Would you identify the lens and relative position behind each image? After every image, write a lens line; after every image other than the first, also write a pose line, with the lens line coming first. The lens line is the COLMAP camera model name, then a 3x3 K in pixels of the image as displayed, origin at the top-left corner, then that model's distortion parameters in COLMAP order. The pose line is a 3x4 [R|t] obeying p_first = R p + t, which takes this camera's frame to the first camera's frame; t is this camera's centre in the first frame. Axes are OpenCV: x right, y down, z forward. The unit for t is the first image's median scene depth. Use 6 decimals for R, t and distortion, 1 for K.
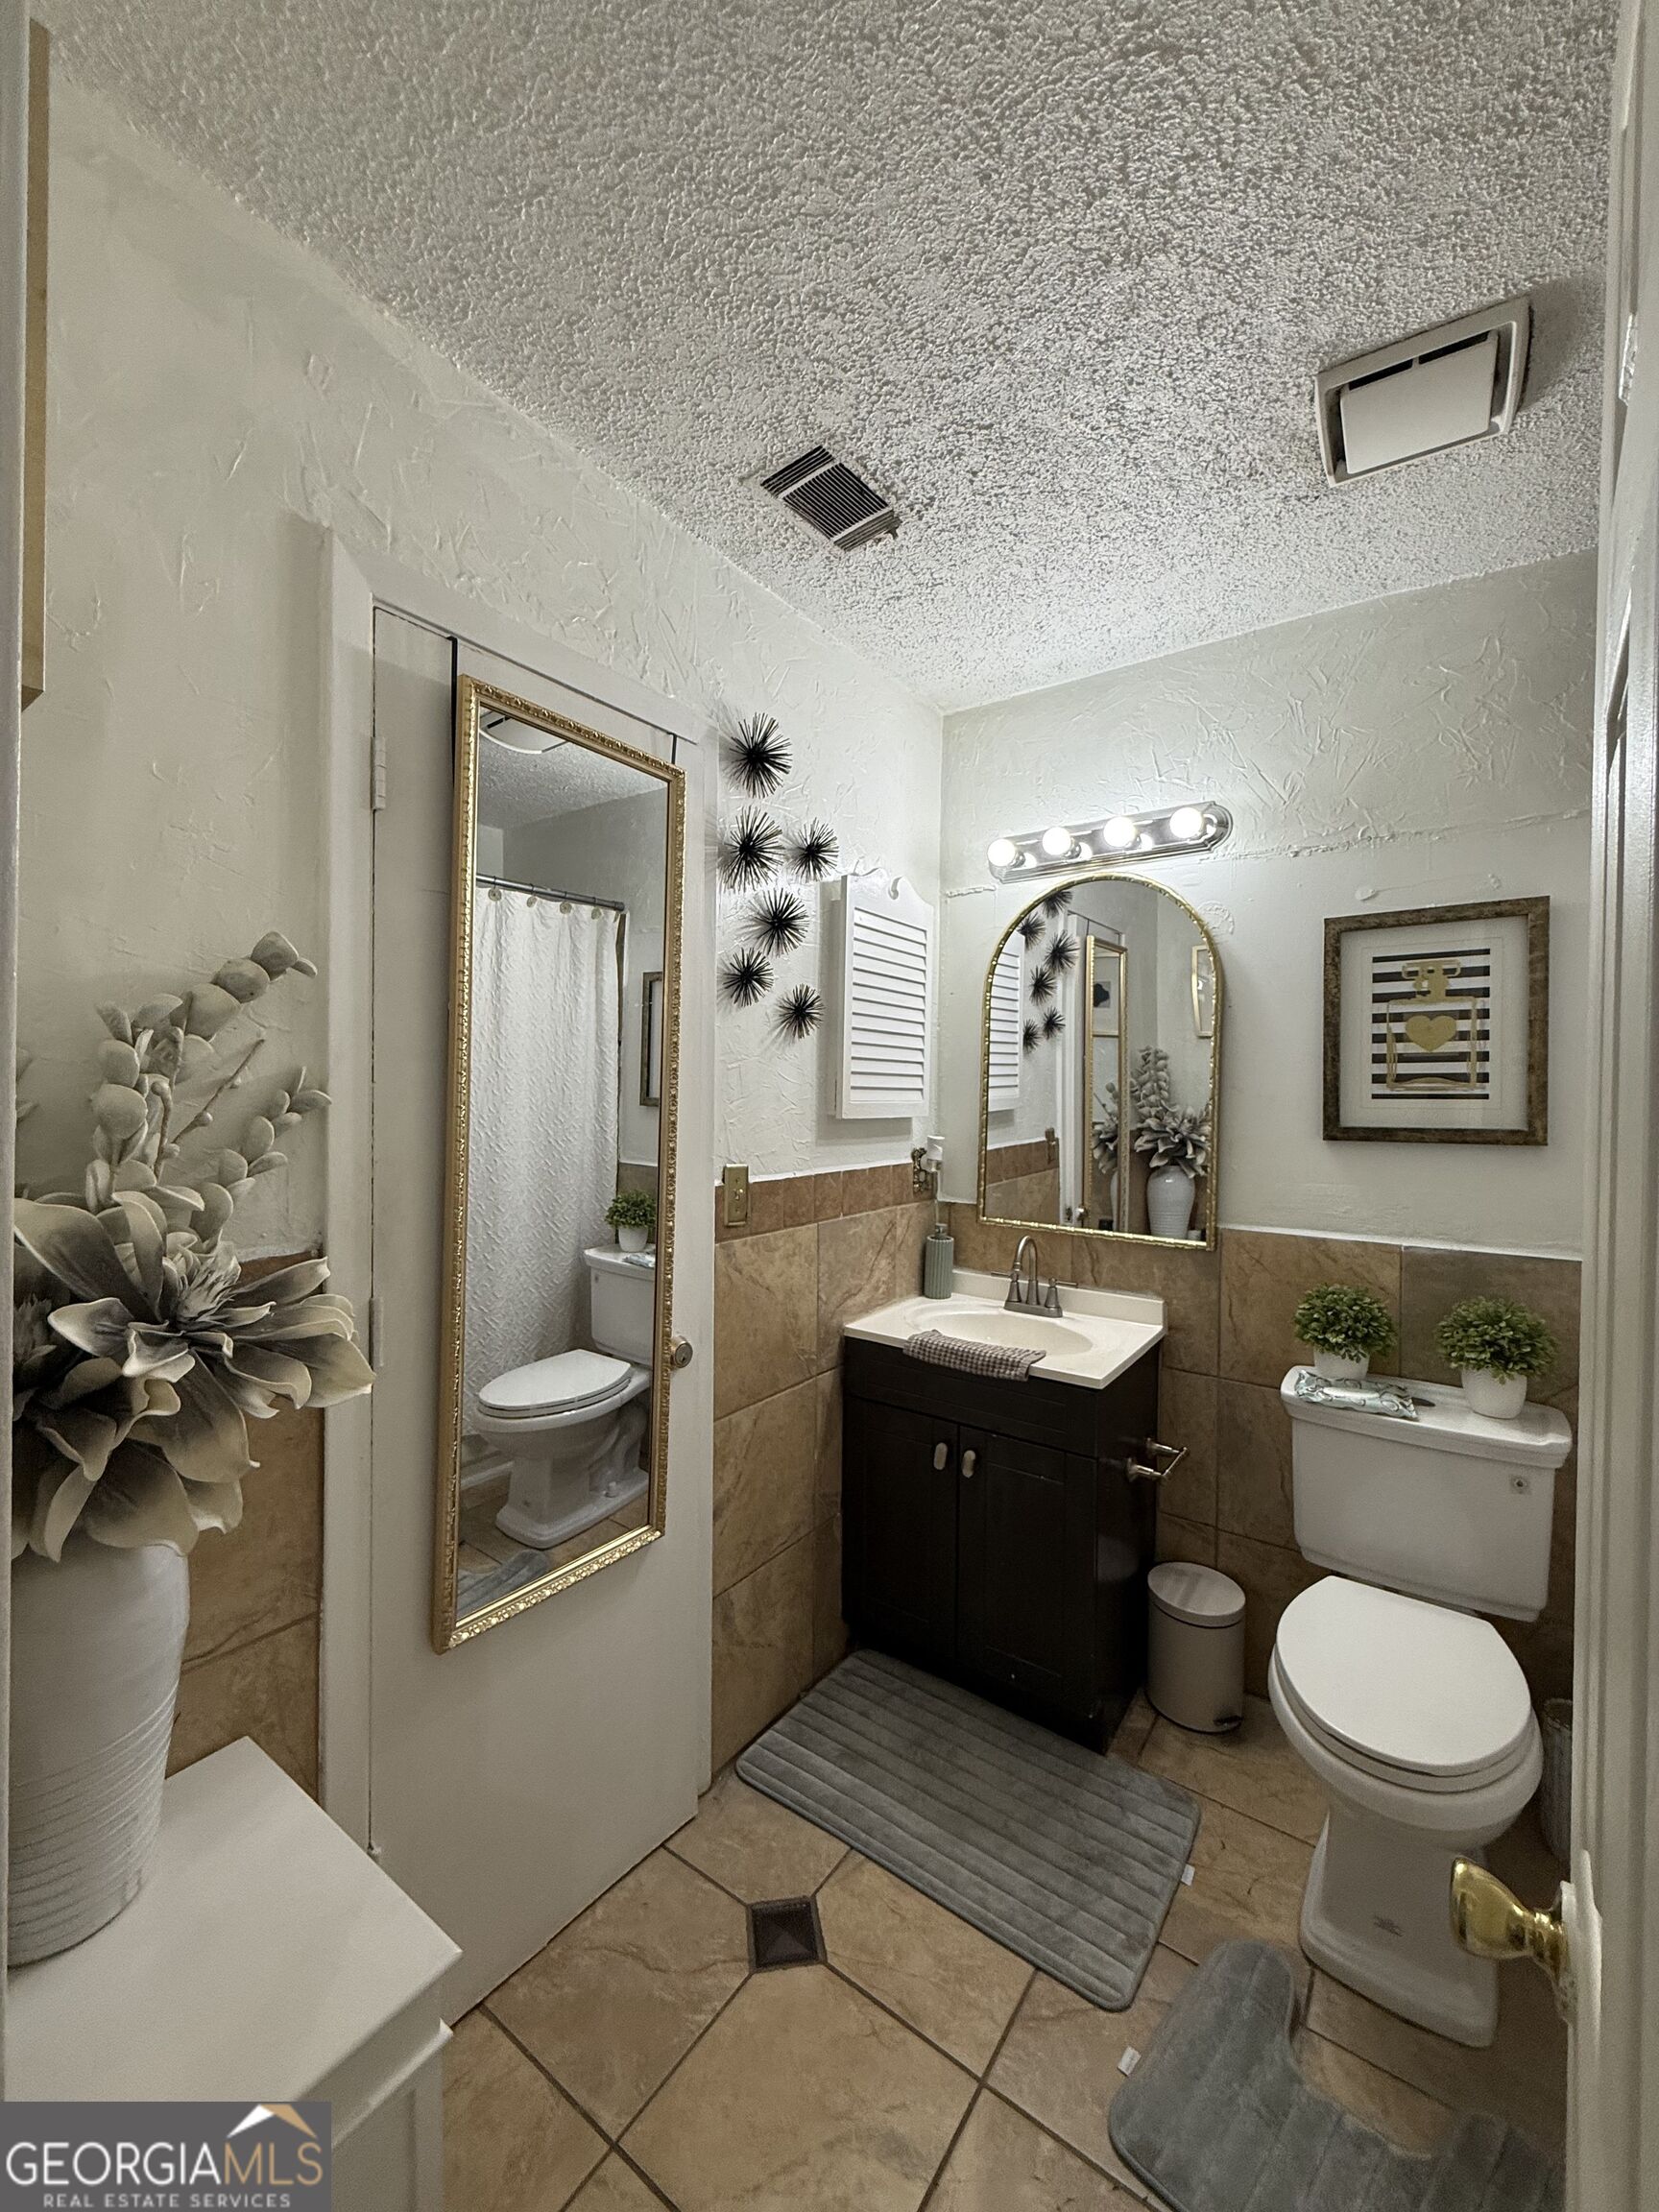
lens RADIAL K [[877.9, 0, 831.5], [0, 877.9, 1095.4], [0, 0, 1]] dist [-0.001959, 0.000138]
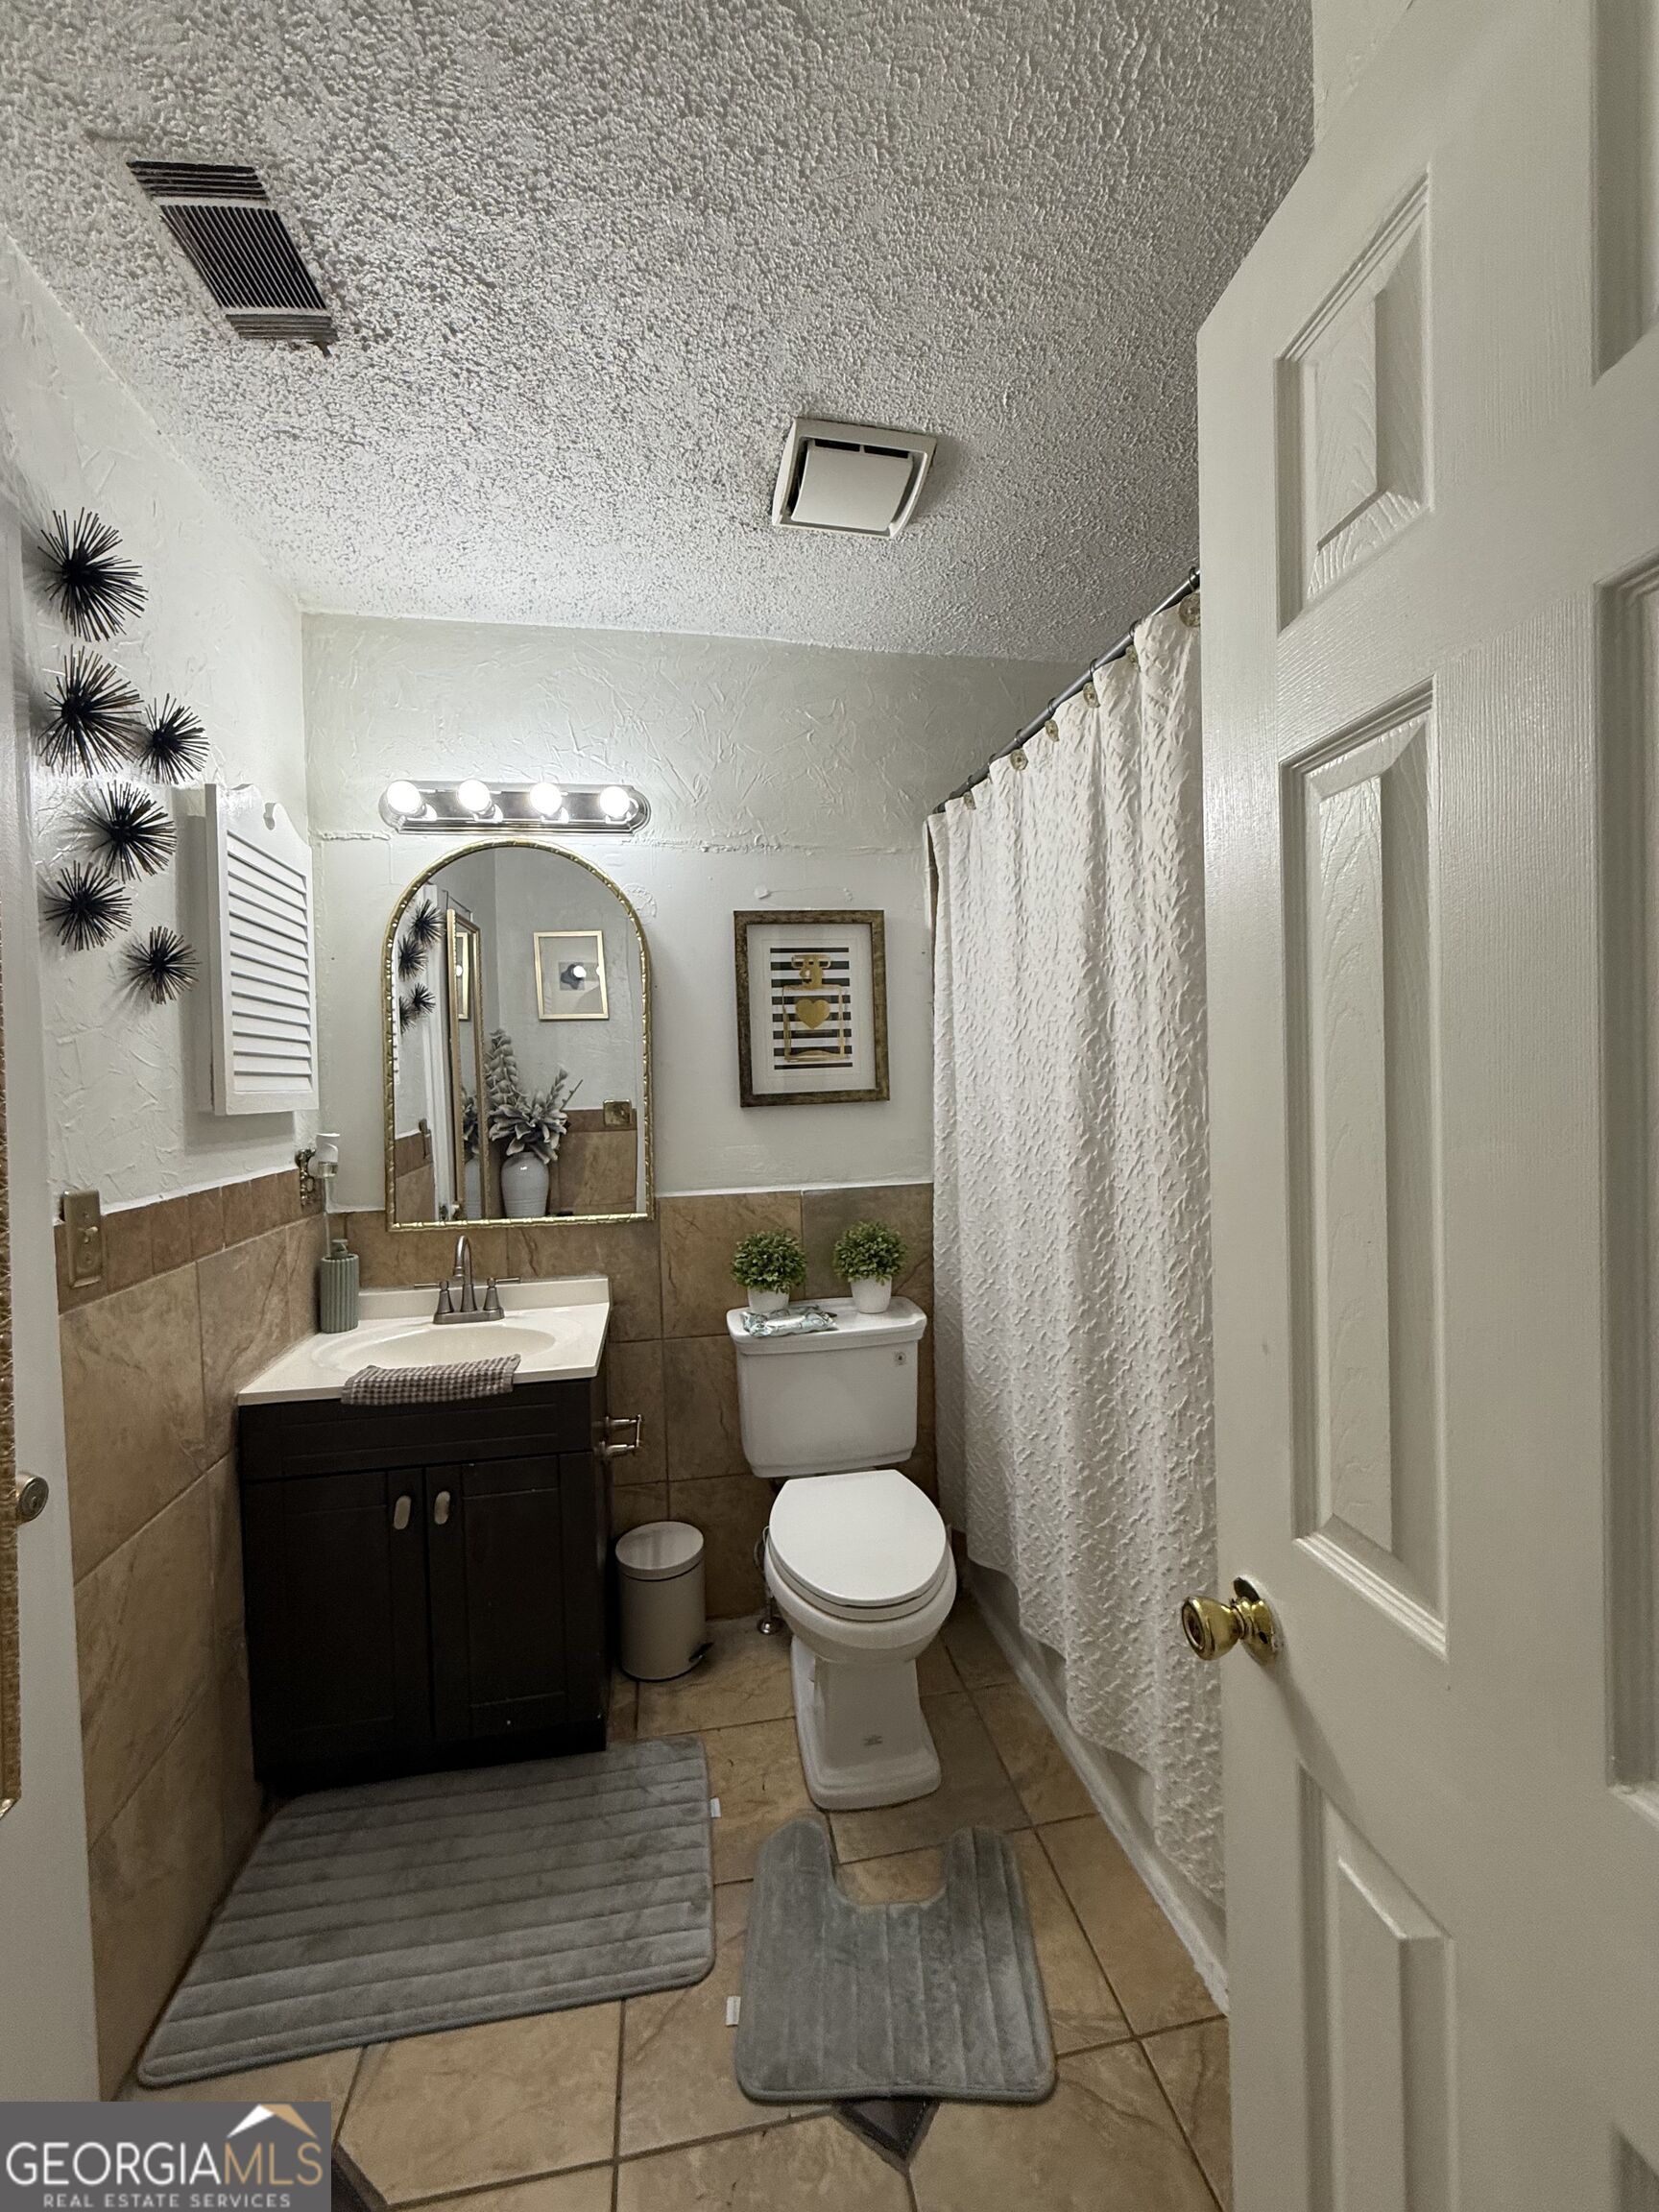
lens RADIAL K [[877.9, 0, 831.5], [0, 877.9, 1095.4], [0, 0, 1]] dist [-0.001959, 0.000138]
pose [[0.697985, -0.045214, 0.714683, -0.175712], [0.039466, 0.998917, 0.024652, 0.013002], [-0.715024, 0.010999, 0.699013, 0.131255]]
